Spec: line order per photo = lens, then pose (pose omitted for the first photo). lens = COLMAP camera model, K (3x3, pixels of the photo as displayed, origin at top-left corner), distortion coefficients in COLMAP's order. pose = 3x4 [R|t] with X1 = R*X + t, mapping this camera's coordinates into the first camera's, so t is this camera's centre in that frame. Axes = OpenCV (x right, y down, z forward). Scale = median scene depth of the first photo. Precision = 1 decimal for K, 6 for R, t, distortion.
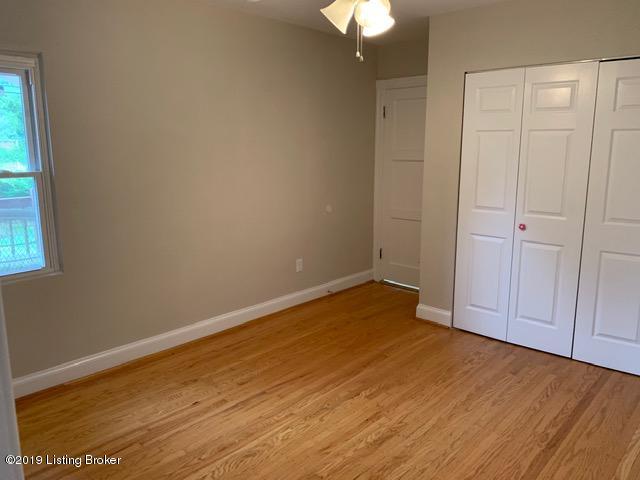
lens RADIAL K [[491.3, 0, 320.0], [0, 491.3, 240.0], [0, 0, 1]] dist [0.037602, -0.059887]
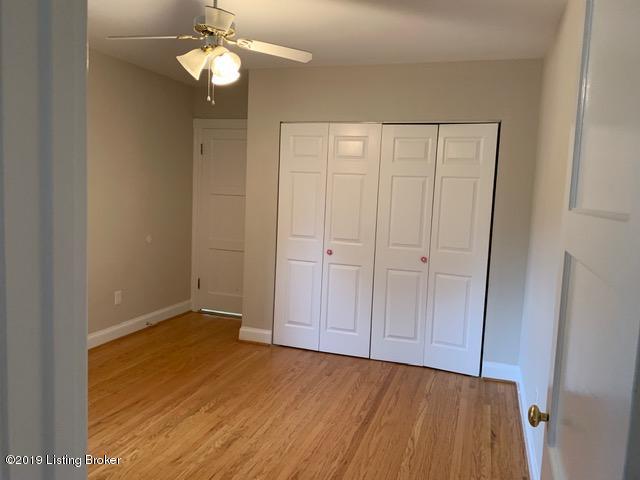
lens RADIAL K [[491.3, 0, 320.0], [0, 491.3, 240.0], [0, 0, 1]] dist [0.037602, -0.059887]
pose [[0.913894, -0.001215, 0.405951, -0.107724], [0.033877, 0.996736, -0.073281, 0.034245], [-0.404537, 0.080723, 0.910952, -0.094476]]
